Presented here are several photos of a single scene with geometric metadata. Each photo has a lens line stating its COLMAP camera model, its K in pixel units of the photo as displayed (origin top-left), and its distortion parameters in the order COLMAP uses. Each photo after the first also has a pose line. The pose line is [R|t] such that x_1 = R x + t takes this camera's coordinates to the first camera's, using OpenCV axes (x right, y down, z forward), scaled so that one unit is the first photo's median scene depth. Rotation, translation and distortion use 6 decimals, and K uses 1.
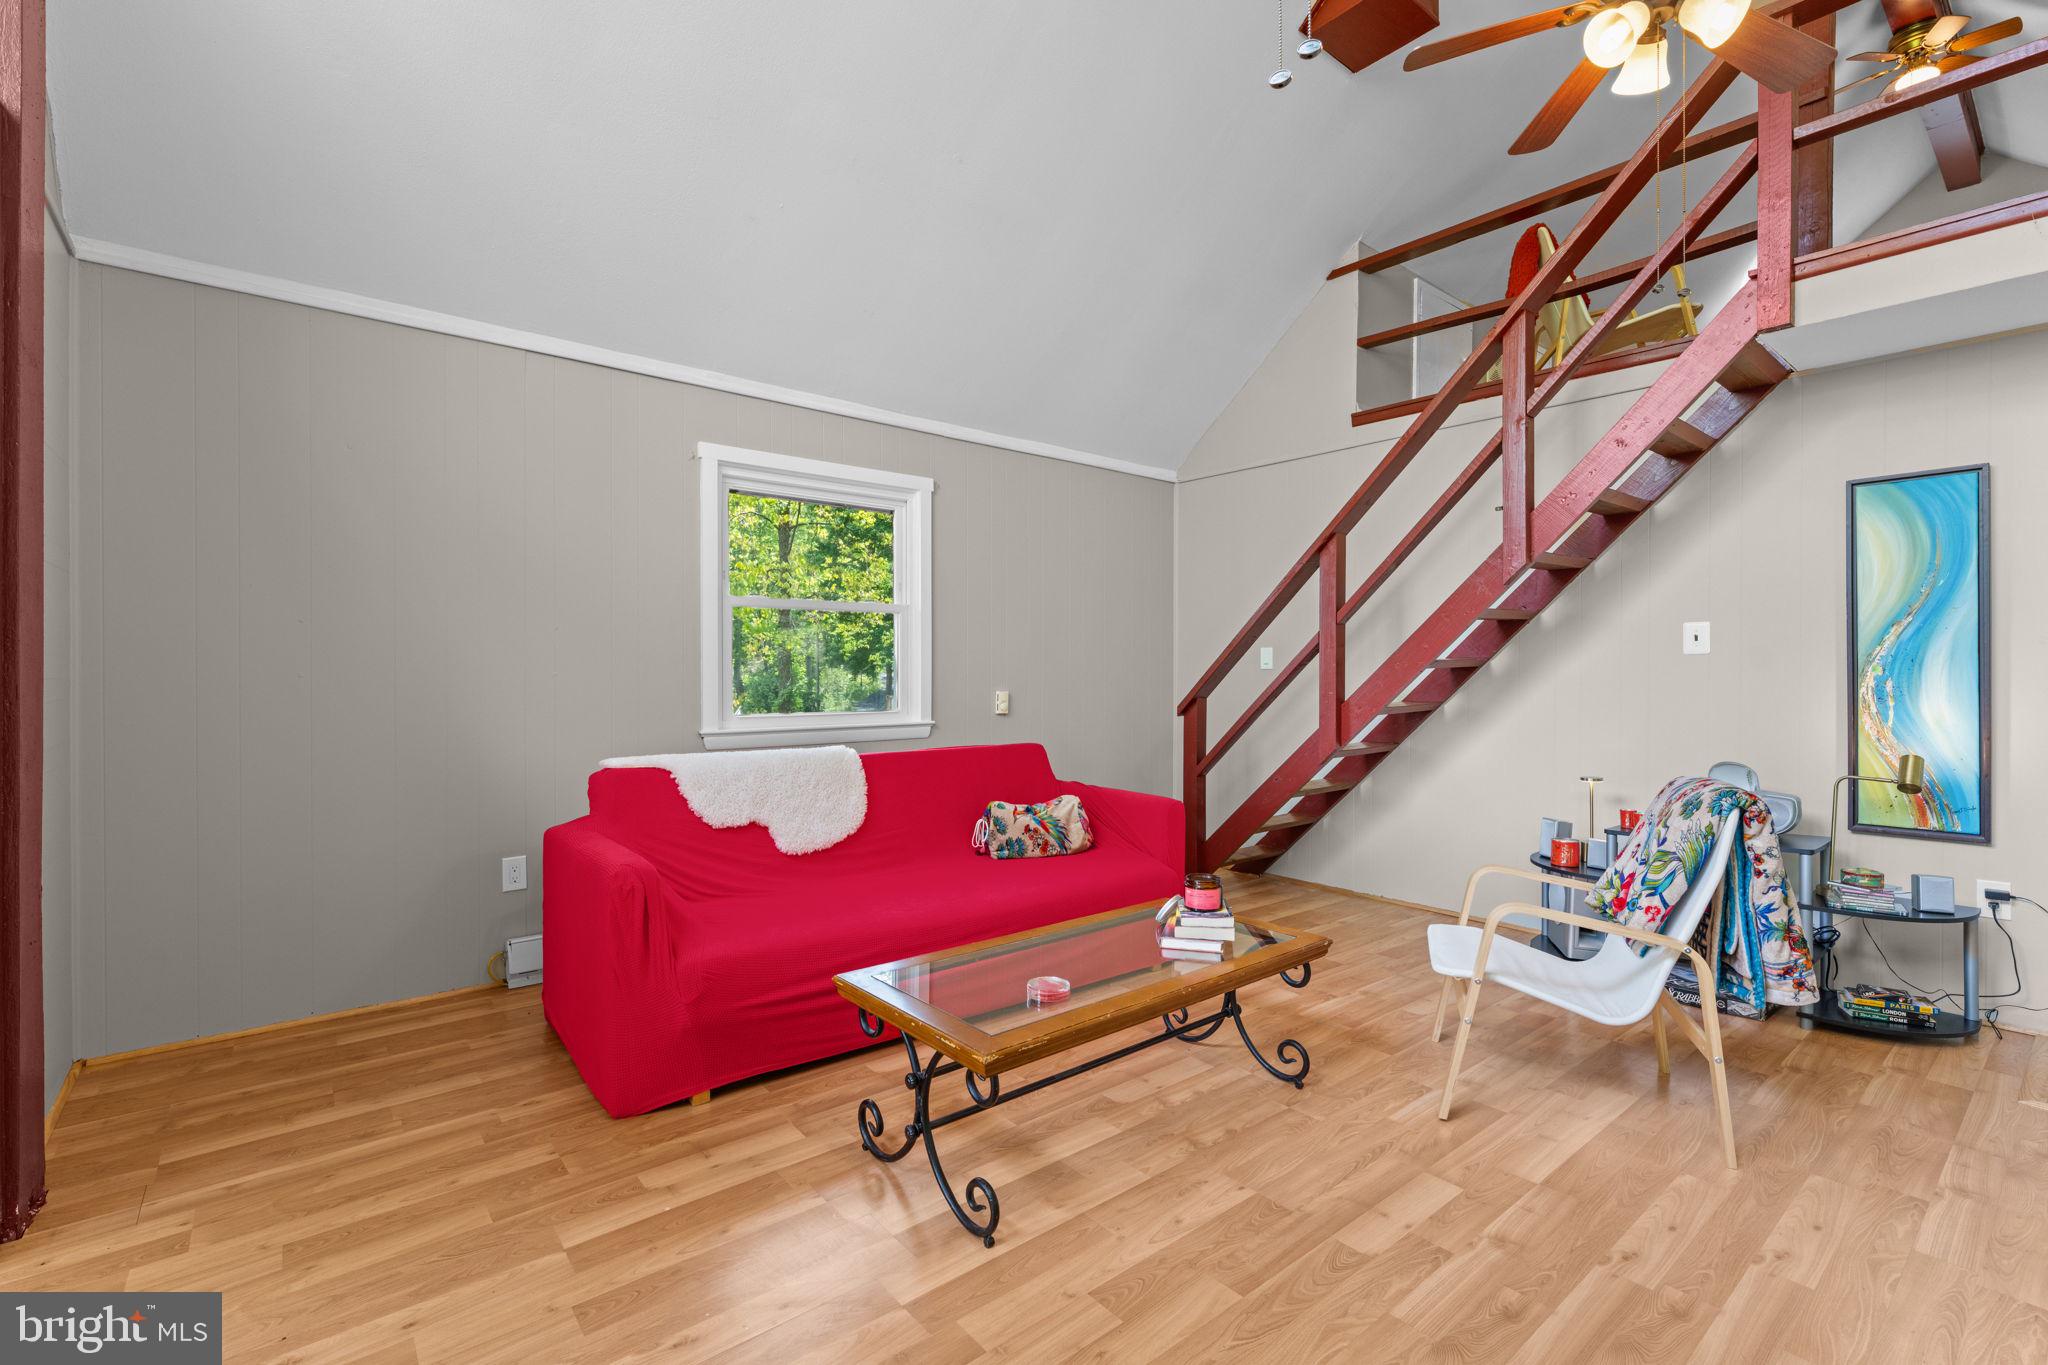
lens RADIAL K [[908.9, 0, 1021.1], [0, 908.9, 674.1], [0, 0, 1]] dist [-0.001727, 0.000303]
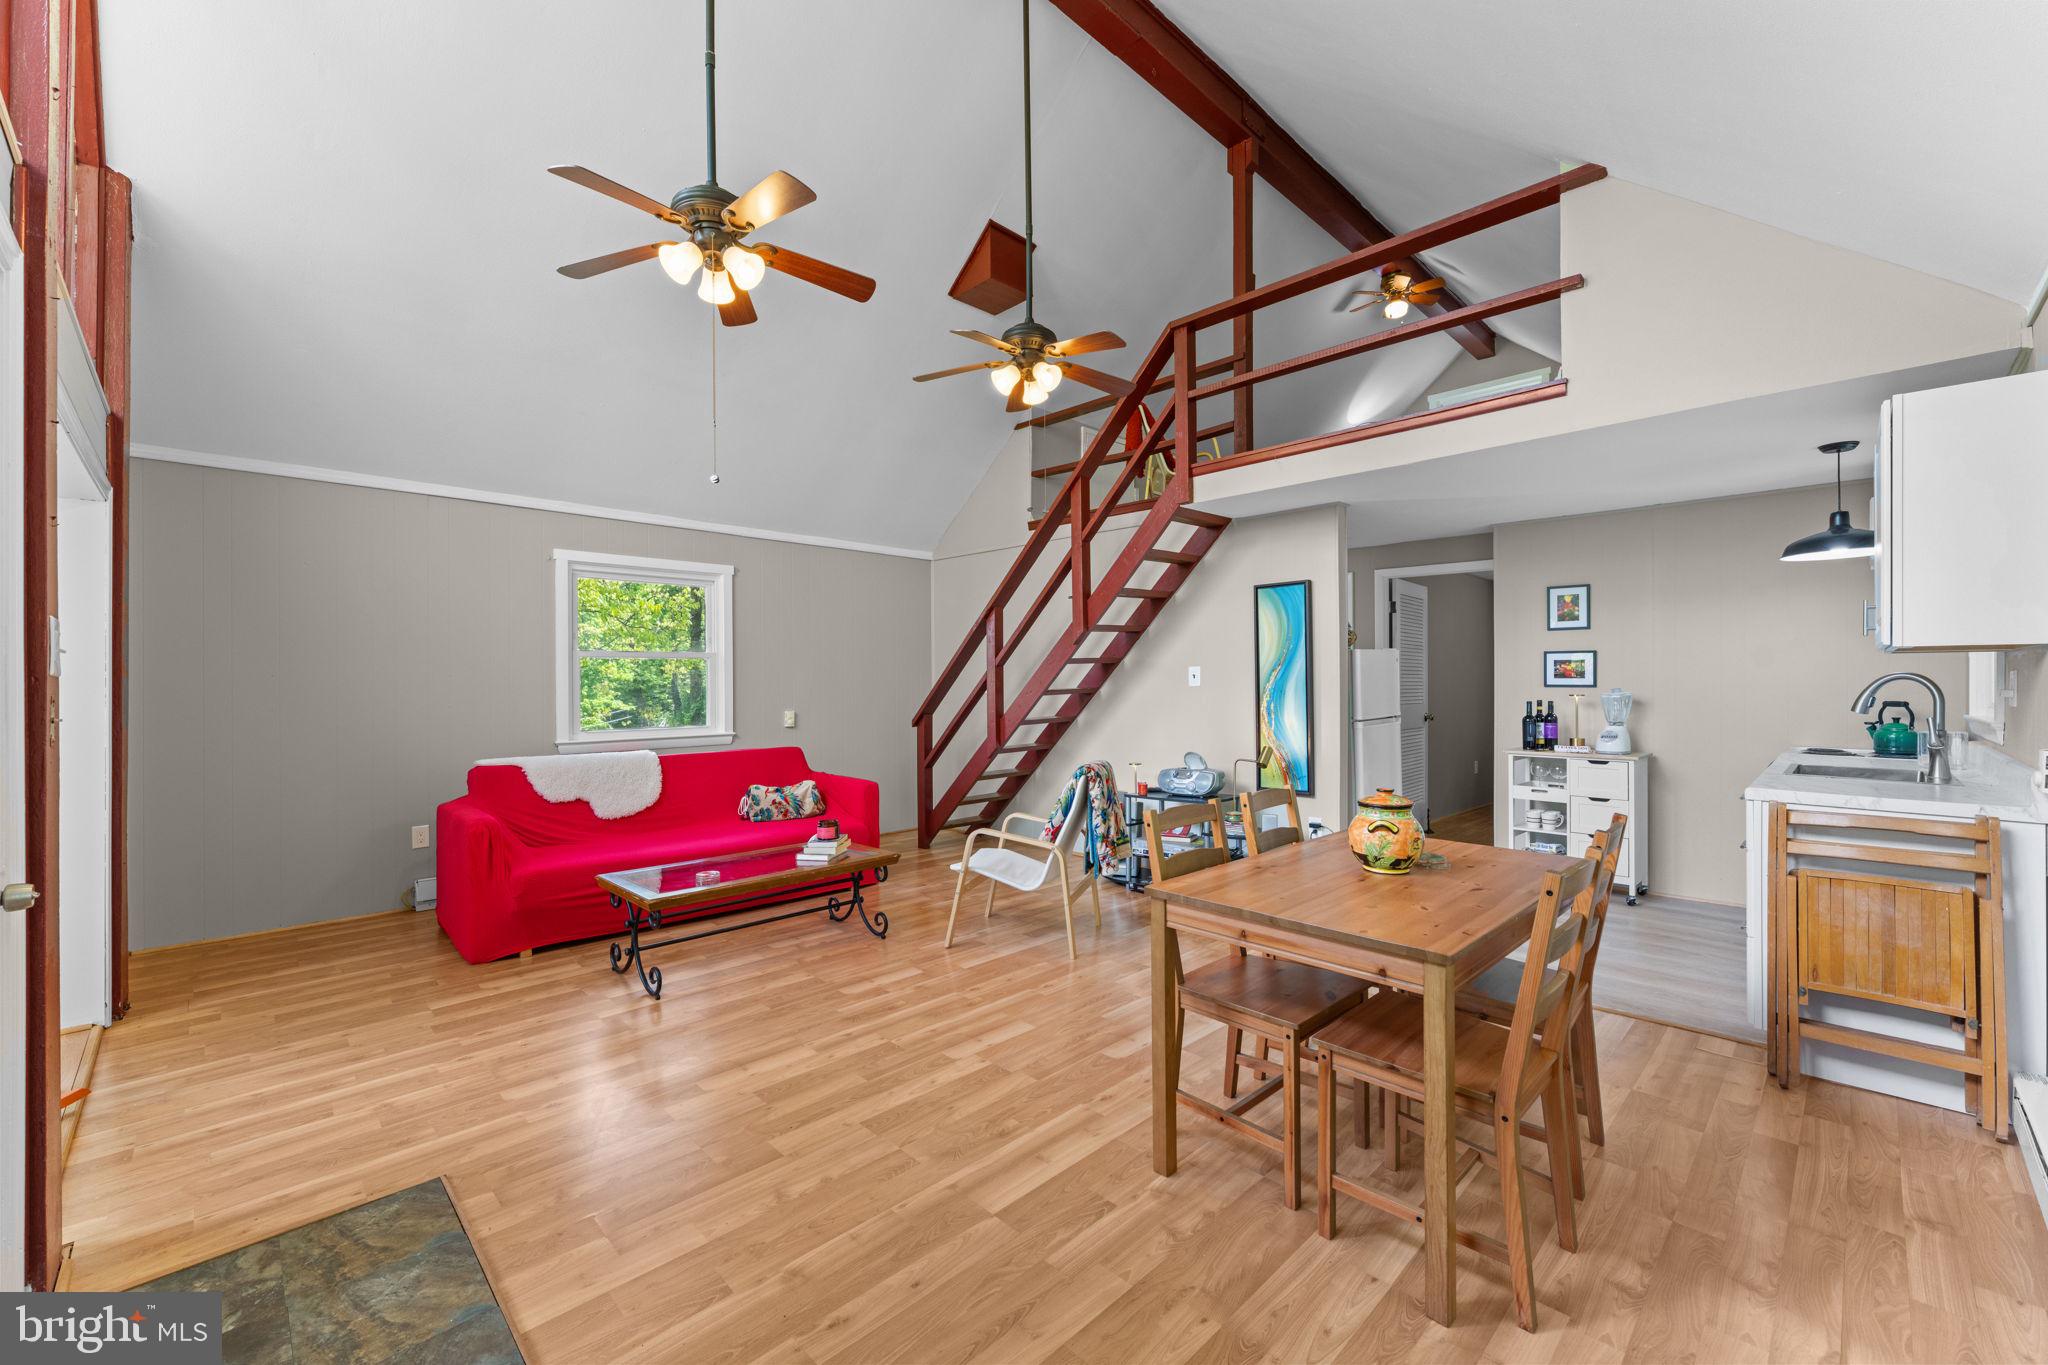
lens RADIAL K [[820.2, 0, 1024.1], [0, 820.2, 680.4], [0, 0, 1]] dist [-0.001607, -0.000229]
pose [[0.995498, -0.006516, 0.094558, 0.346927], [0.007002, 0.999964, -0.004811, -0.032007], [-0.094524, 0.005451, 0.995508, -0.502981]]
